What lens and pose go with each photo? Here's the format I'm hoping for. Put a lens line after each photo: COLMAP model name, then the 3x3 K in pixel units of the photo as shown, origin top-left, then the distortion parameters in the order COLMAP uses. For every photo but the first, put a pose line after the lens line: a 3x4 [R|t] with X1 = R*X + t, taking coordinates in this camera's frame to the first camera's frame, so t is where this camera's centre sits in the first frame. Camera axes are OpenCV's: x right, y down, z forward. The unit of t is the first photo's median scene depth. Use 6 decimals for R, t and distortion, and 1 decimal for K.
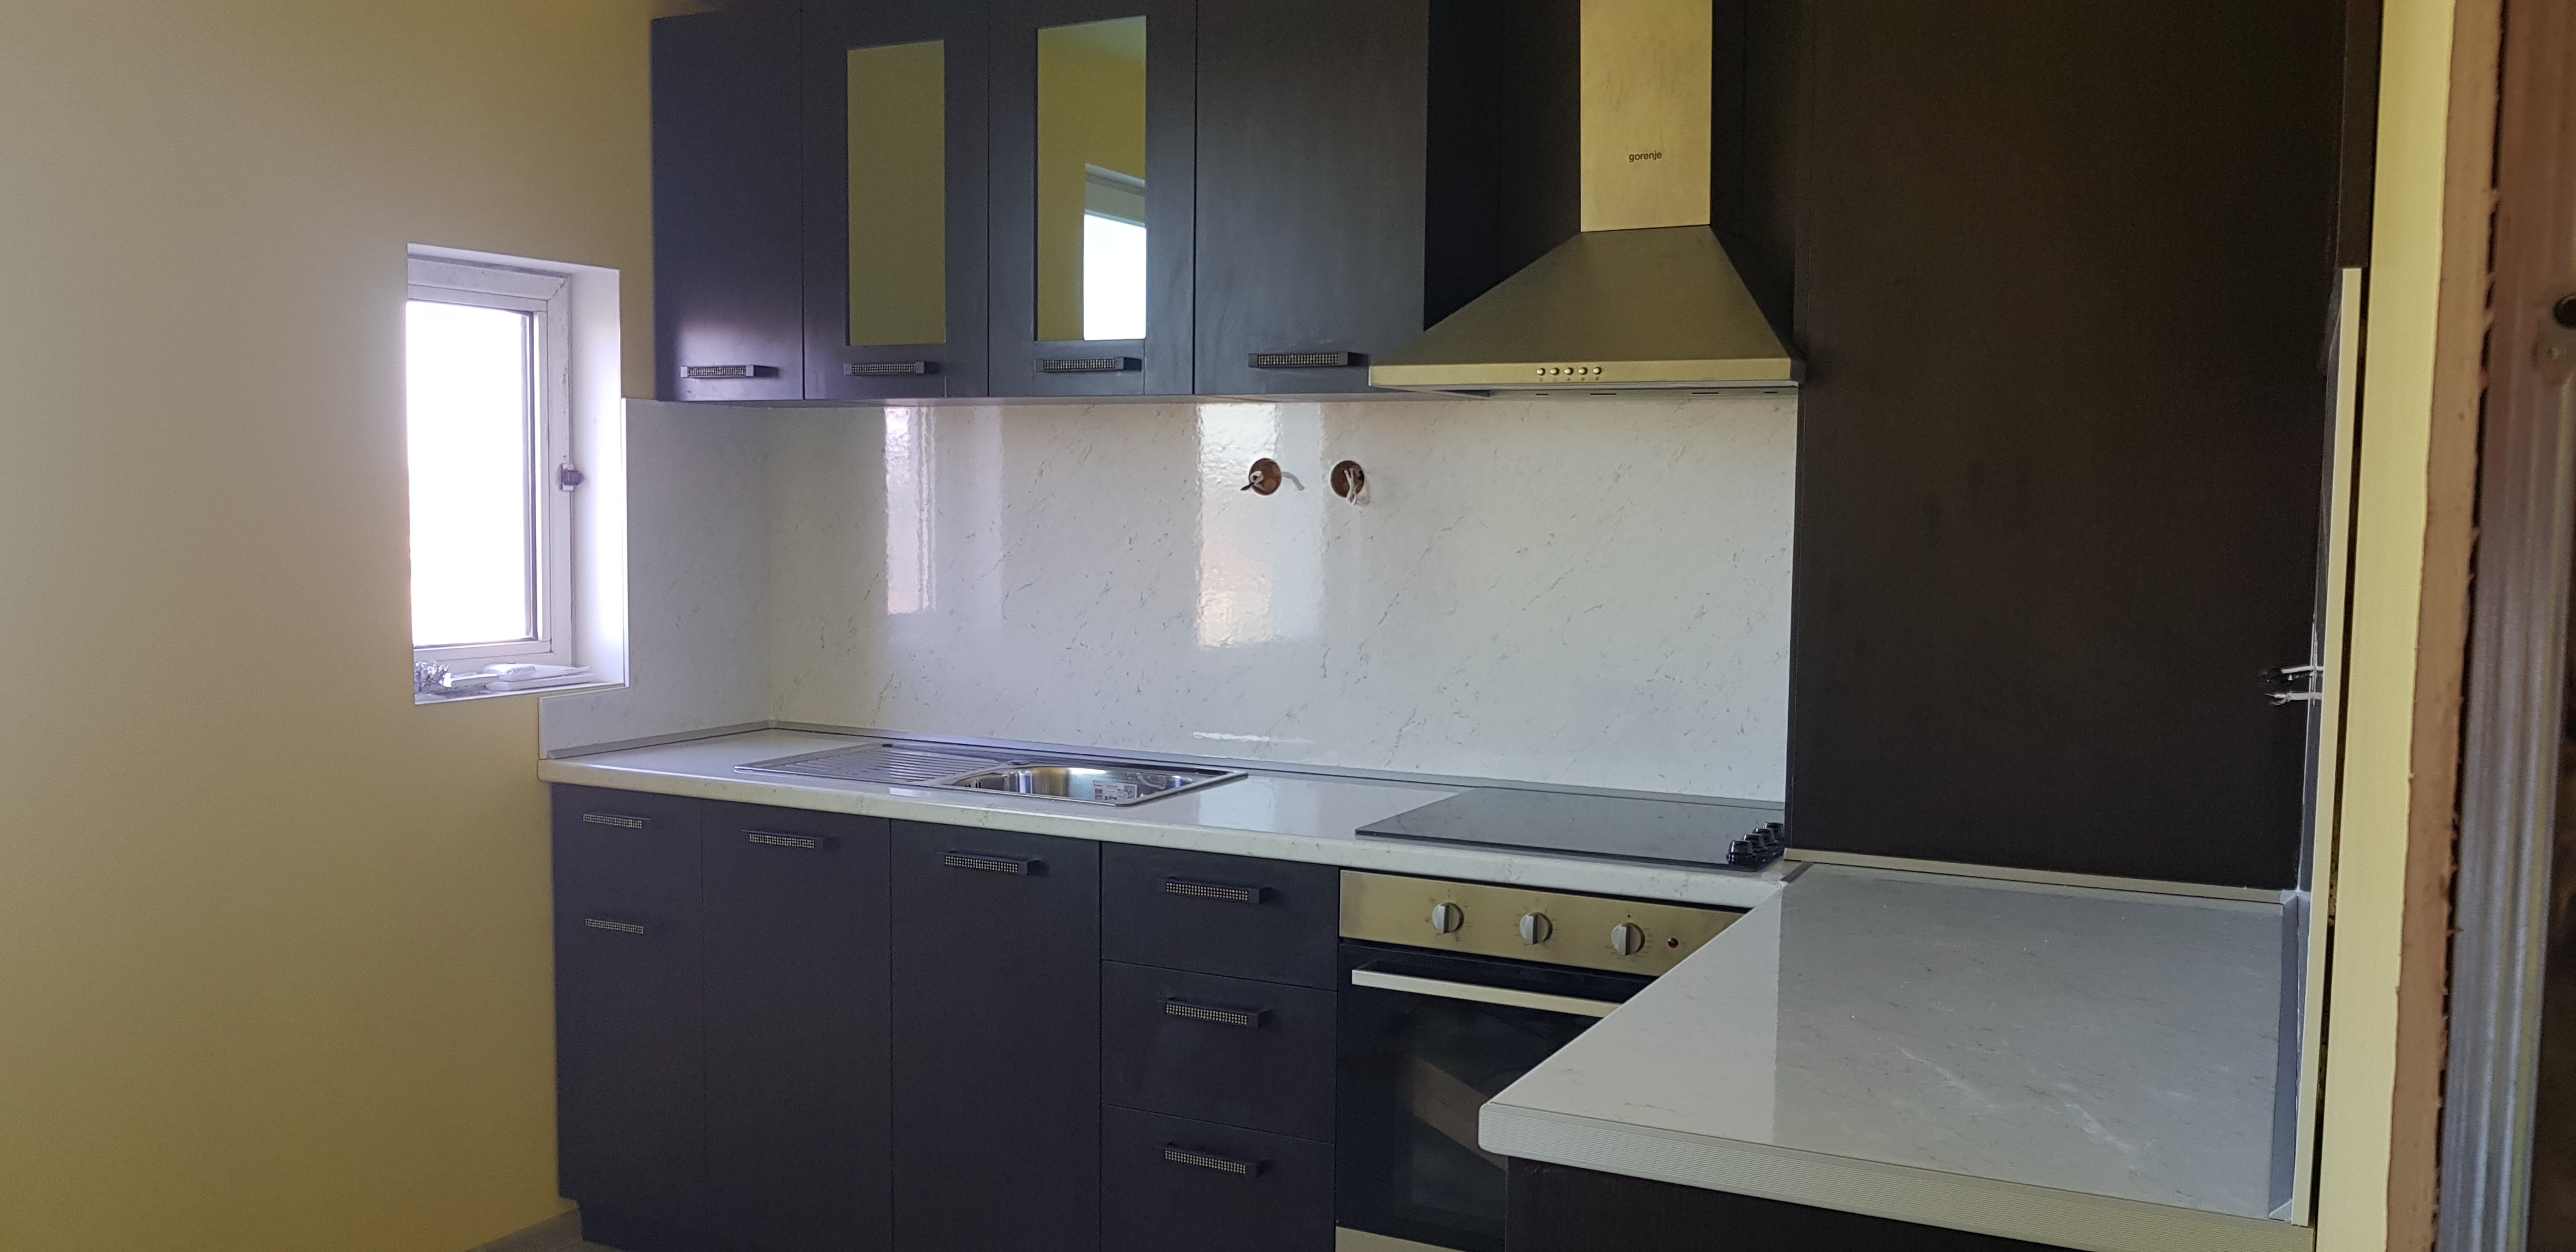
lens RADIAL K [[2030.3, 0, 1279.4], [0, 2030.3, 652.4], [0, 0, 1]] dist [-0.013035, -0.017047]
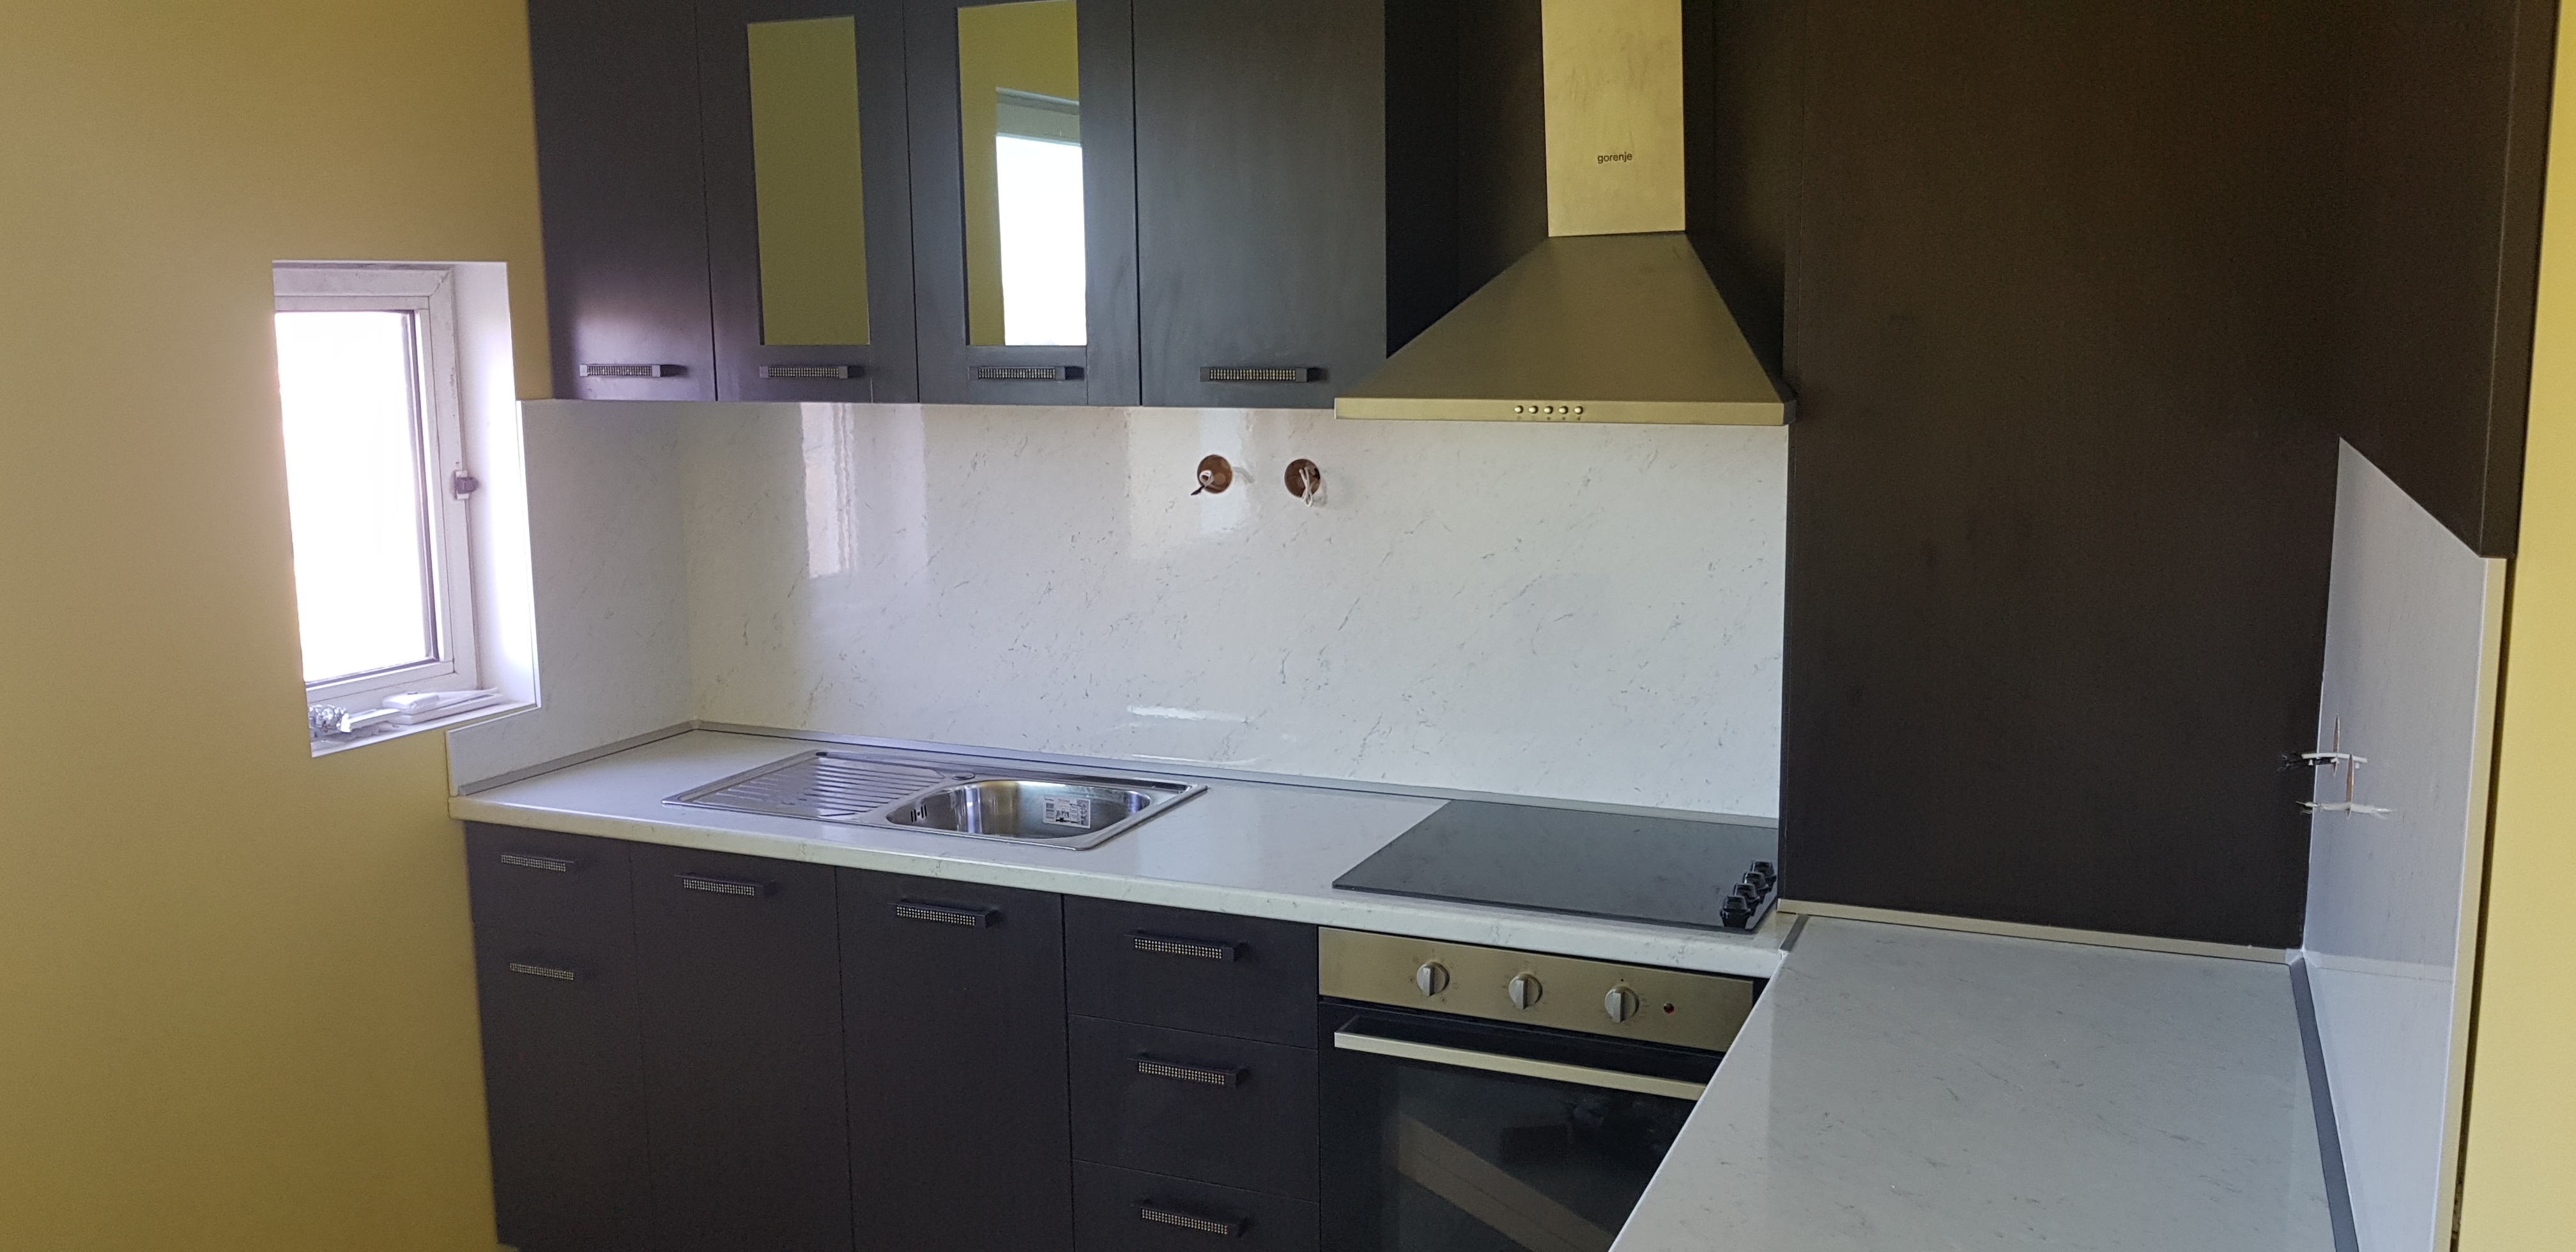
lens RADIAL K [[2030.3, 0, 1318.8], [0, 2030.3, 602.3], [0, 0, 1]] dist [-0.013035, -0.017047]
pose [[0.997303, -0.031997, 0.066056, -0.024929], [0.027357, 0.997173, 0.069985, -0.099958], [-0.068109, -0.067989, 0.995359, 0.049701]]
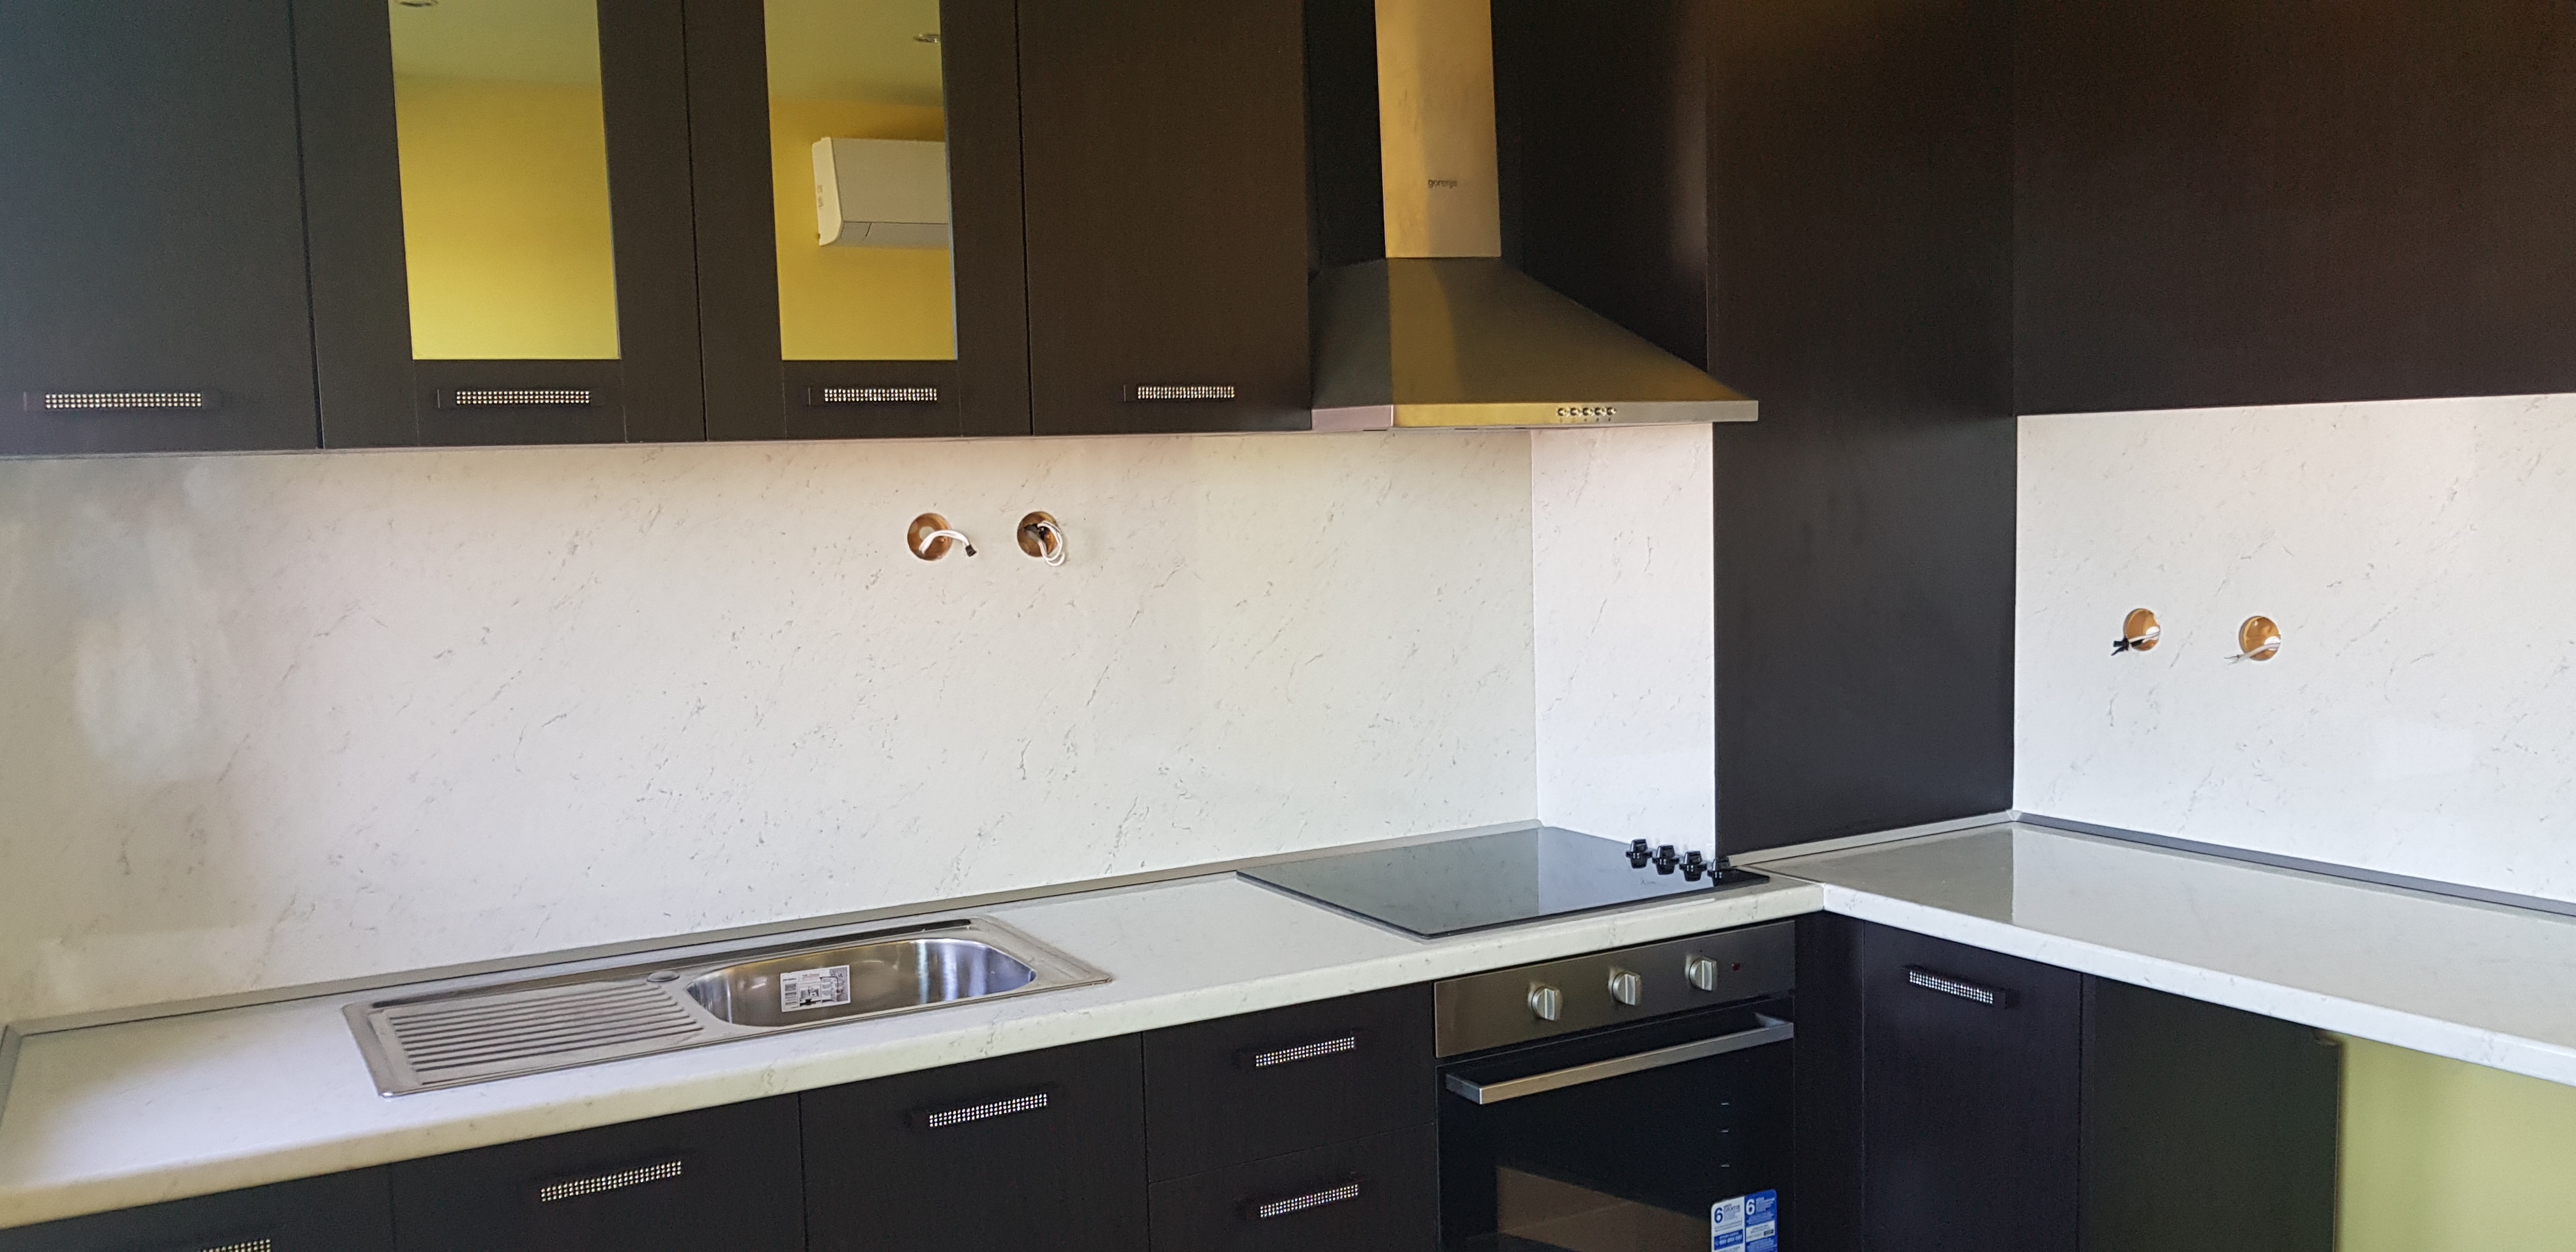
lens RADIAL K [[2030.3, 0, 1274.5], [0, 2030.3, 661.2], [0, 0, 1]] dist [-0.013035, -0.017047]
pose [[0.547400, -0.106013, 0.830129, -0.635299], [0.100857, 0.993071, 0.060316, -0.079152], [-0.830771, 0.050708, 0.554299, 0.502654]]
